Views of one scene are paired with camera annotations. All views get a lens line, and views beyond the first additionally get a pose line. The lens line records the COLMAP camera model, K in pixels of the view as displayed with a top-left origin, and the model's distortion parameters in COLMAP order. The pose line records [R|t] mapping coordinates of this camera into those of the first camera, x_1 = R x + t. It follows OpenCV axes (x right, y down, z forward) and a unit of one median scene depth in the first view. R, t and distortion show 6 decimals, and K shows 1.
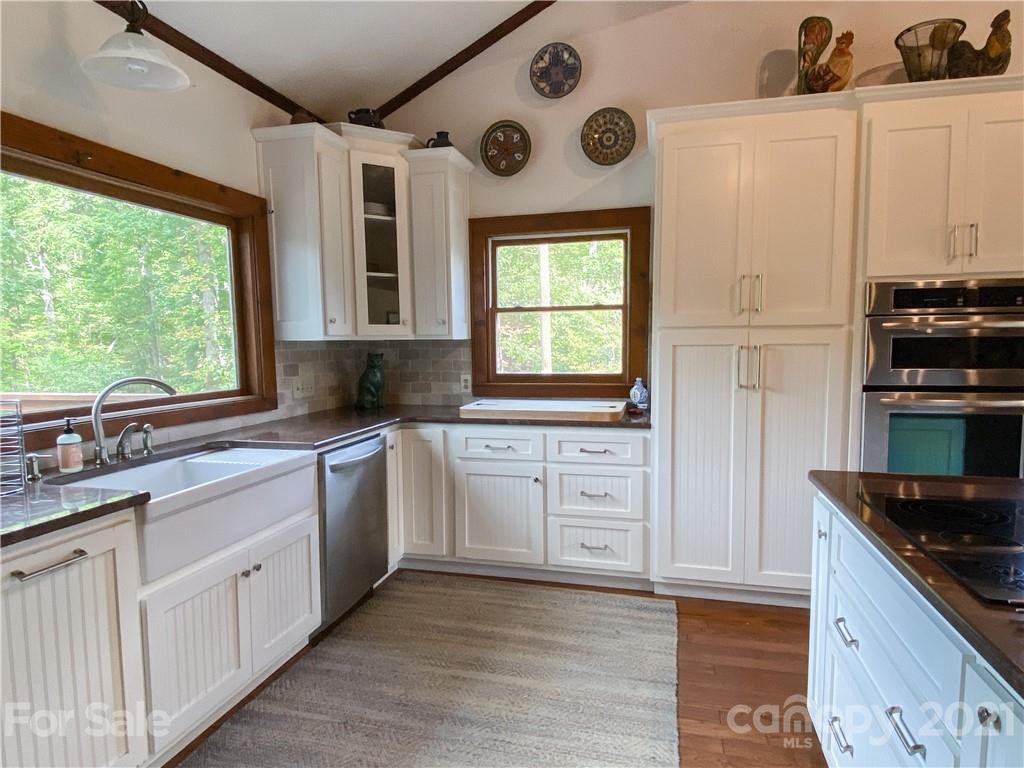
lens RADIAL K [[615.7, 0, 527.4], [0, 615.7, 392.1], [0, 0, 1]] dist [0.047975, -0.038923]
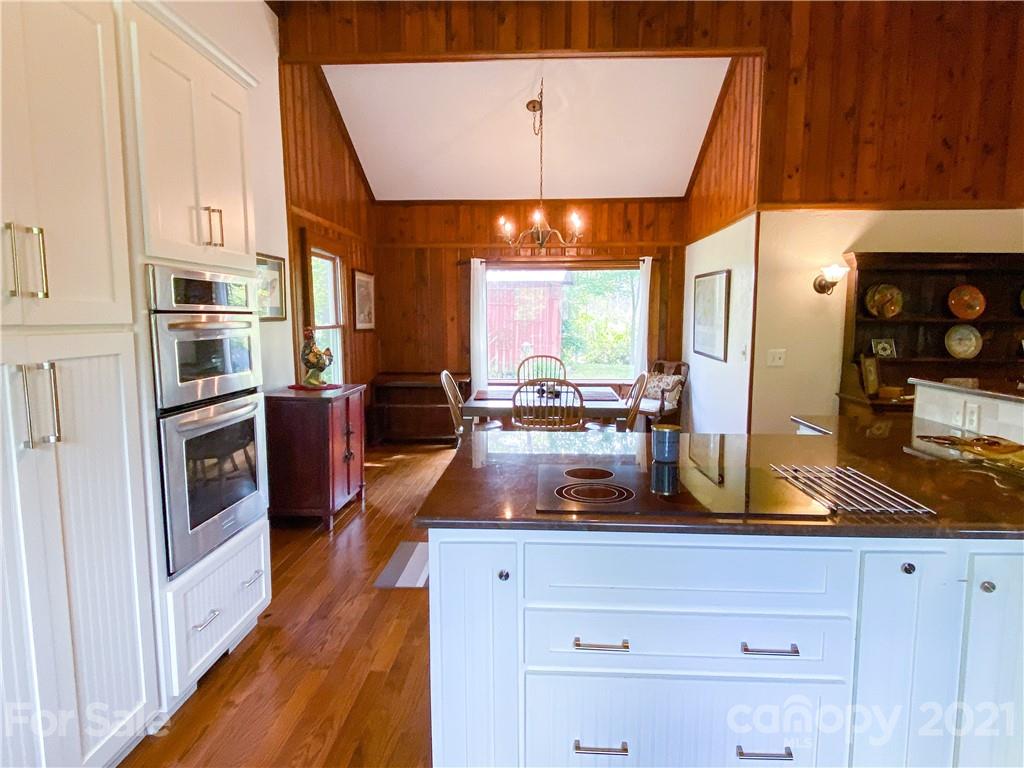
lens RADIAL K [[615.7, 0, 494.6], [0, 615.7, 414.9], [0, 0, 1]] dist [0.047975, -0.038923]
pose [[-0.169810, -0.145190, 0.974723, -0.200933], [0.089550, 0.982722, 0.161982, -0.076315], [-0.981400, 0.114792, -0.153874, 0.646968]]
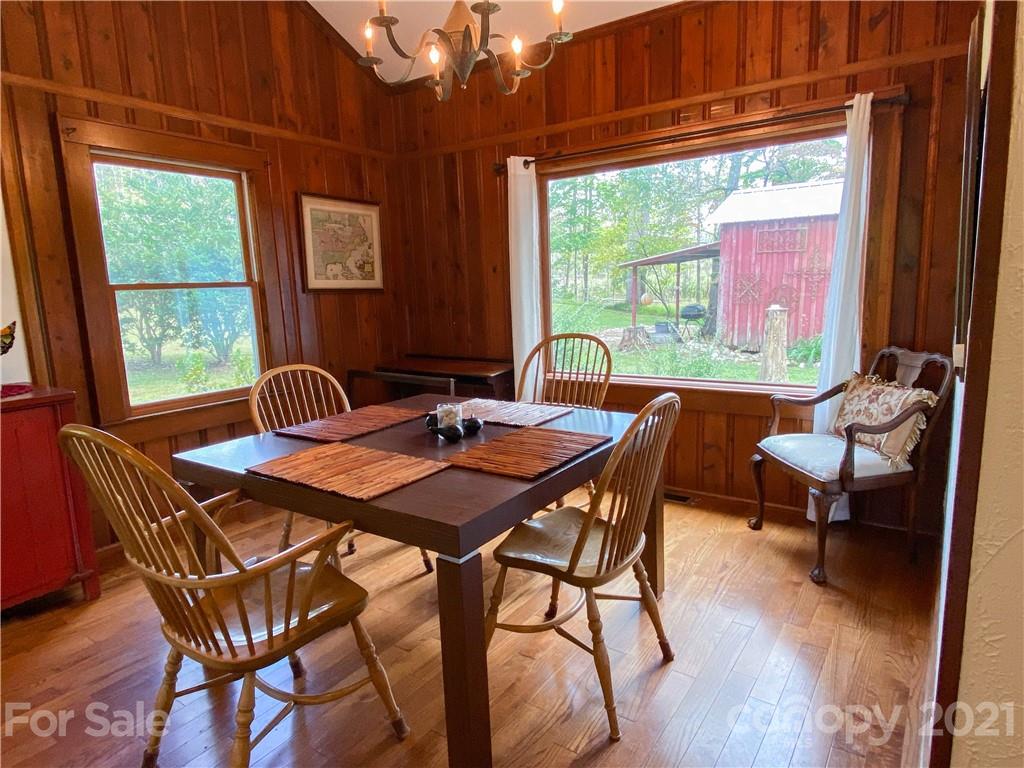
lens RADIAL K [[615.7, 0, 502.8], [0, 615.7, 394.2], [0, 0, 1]] dist [0.047975, -0.038923]
pose [[0.361543, -0.162741, 0.918042, 0.777519], [0.108339, 0.985311, 0.132000, 0.022782], [-0.926040, 0.051736, 0.373864, -0.079938]]
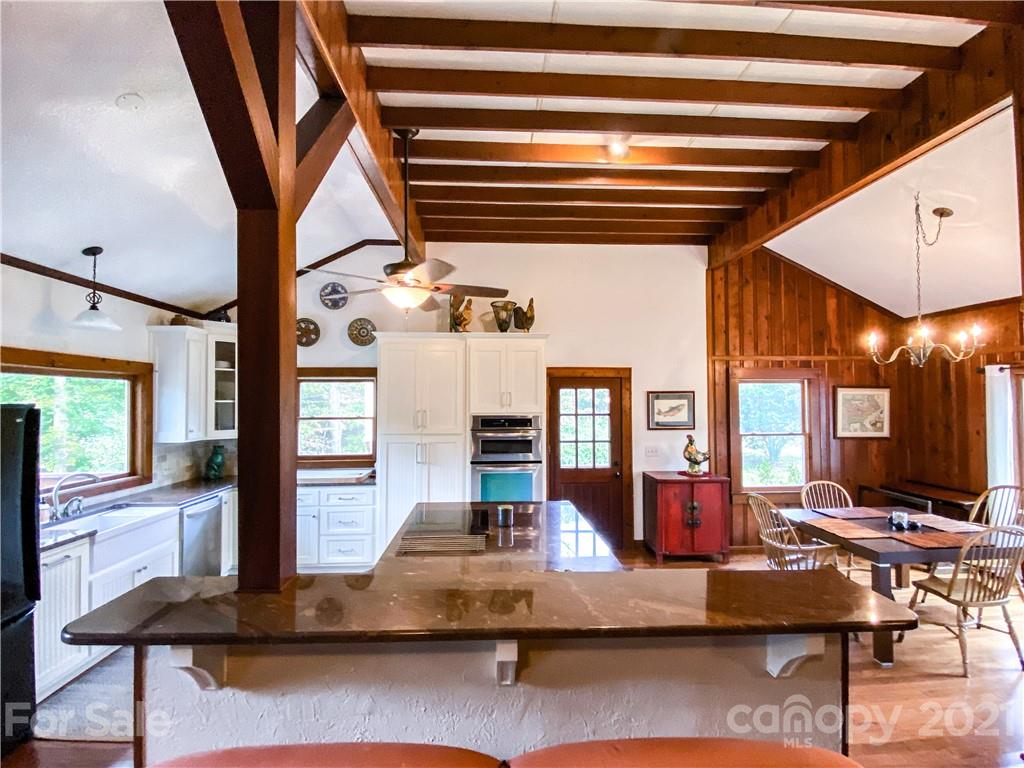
lens RADIAL K [[486.7, 0, 522.2], [0, 486.7, 390.2], [0, 0, 1]] dist [-0.000544, -0.007307]
pose [[0.952725, 0.014916, 0.303467, 0.164915], [0.018883, 0.993957, -0.108138, -0.064363], [-0.303246, 0.108756, 0.946686, -0.623246]]
